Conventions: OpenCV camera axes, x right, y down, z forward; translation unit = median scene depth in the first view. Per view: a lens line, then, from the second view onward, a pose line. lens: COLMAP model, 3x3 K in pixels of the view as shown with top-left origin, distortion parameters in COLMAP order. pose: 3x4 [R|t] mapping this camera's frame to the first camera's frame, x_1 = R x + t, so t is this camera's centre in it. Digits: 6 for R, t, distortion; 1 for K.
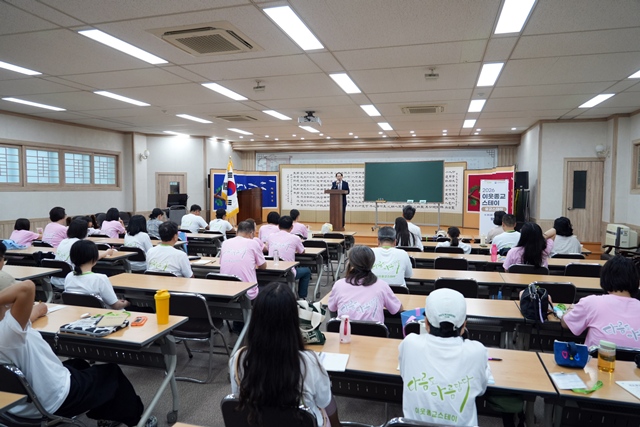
lens RADIAL K [[437.3, 0, 320.0], [0, 437.3, 213.5], [0, 0, 1]] dist [-0.002091, -0.000065]
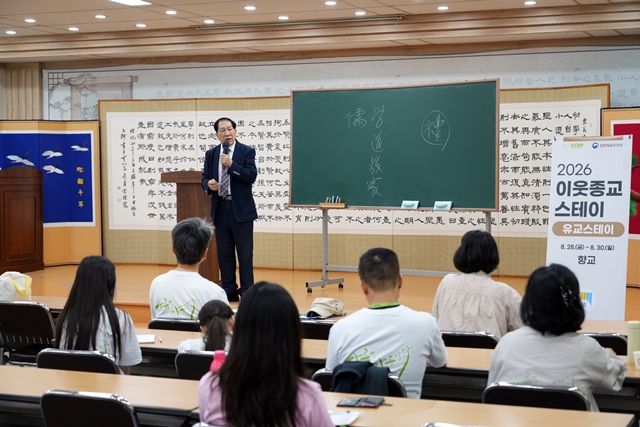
lens RADIAL K [[1186.8, 0, 320.0], [0, 1186.8, 213.5], [0, 0, 1]] dist [0.013344, 0.150725]
pose [[0.992676, -0.001810, -0.120796, 0.223394], [-0.000722, 0.999781, -0.020912, -0.002230], [0.120808, 0.020846, 0.992457, 0.087017]]
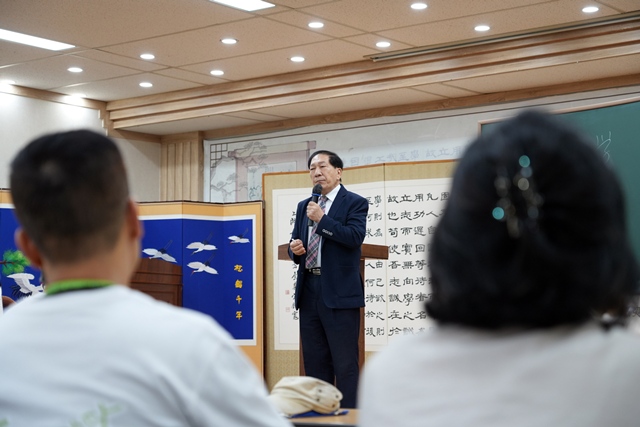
lens RADIAL K [[1333.9, 0, 320.0], [0, 1333.9, 213.5], [0, 0, 1]] dist [0.004586, -0.092586]
pose [[0.918574, -0.039306, -0.393291, 0.280249], [-0.021301, 0.988674, -0.148560, 0.031054], [0.394675, 0.144840, 0.907333, 0.335909]]
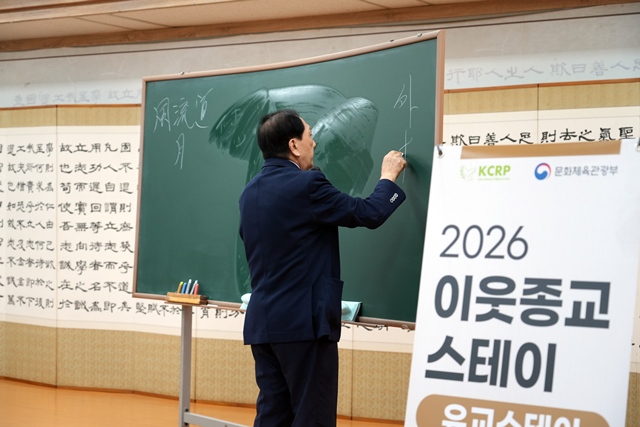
lens RADIAL K [[1289.7, 0, 320.0], [0, 1289.7, 213.5], [0, 0, 1]] dist [0.048980, 0.000478]
pose [[0.956840, 0.012388, -0.290351, 0.320567], [-0.032844, 0.997300, -0.065684, -0.027845], [0.288753, 0.072386, 0.954663, 0.499770]]
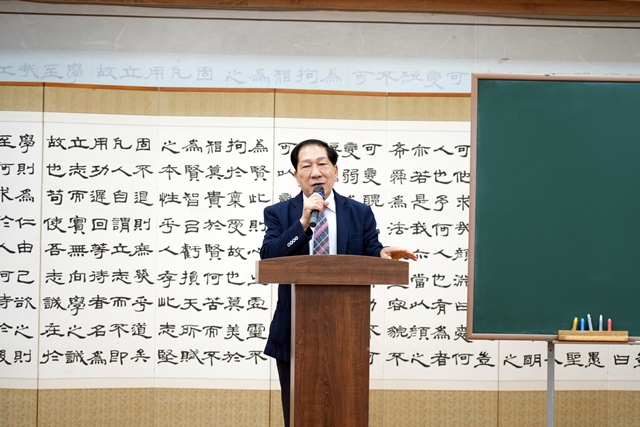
lens RADIAL K [[1943.2, 0, 320.0], [0, 1943.2, 213.5], [0, 0, 1]] dist [-0.023529, 0.232283]
pose [[0.934350, 0.014899, 0.356046, -0.175281], [0.010227, 0.997593, -0.068583, -0.023135], [-0.356211, 0.067722, 0.931948, 0.378836]]
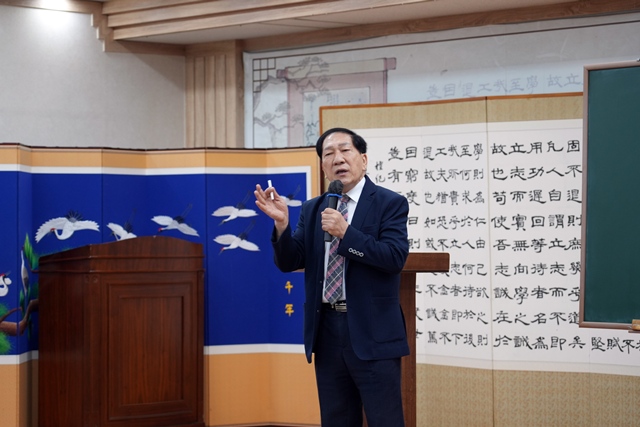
lens RADIAL K [[1943.2, 0, 320.0], [0, 1943.2, 213.5], [0, 0, 1]] dist [-0.023529, 0.232283]
pose [[0.868784, -0.014533, -0.494977, 0.340303], [-0.021719, 0.997489, -0.067408, -0.017118], [0.494714, 0.069314, 0.866287, 0.349977]]
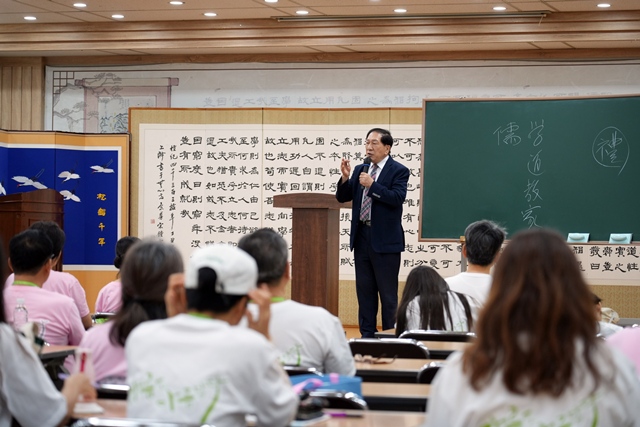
lens RADIAL K [[1943.2, 0, 320.0], [0, 1943.2, 213.5], [0, 0, 1]] dist [-0.023529, 0.232283]
pose [[0.999386, 0.011654, -0.033030, 0.074160], [-0.014068, 0.997172, -0.073824, 0.045501], [0.032077, 0.074243, 0.996724, -0.220215]]
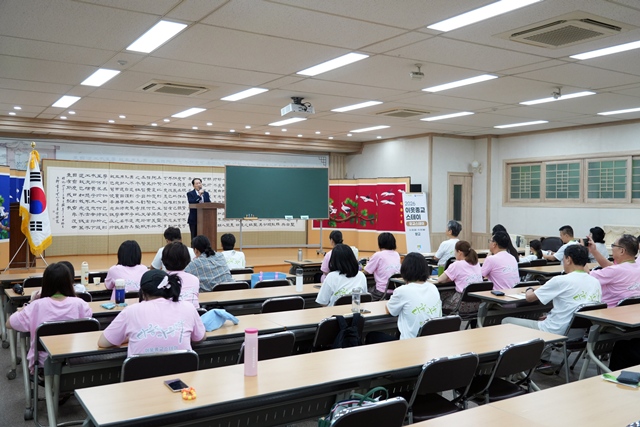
lens RADIAL K [[576.5, 0, 320.0], [0, 576.5, 213.5], [0, 0, 1]] dist [0.011184, 0.012046]
pose [[0.665517, -0.014645, 0.746239, -0.477169], [0.039368, 0.999105, -0.015502, -0.015098], [-0.745344, 0.039694, 0.665497, 0.240910]]
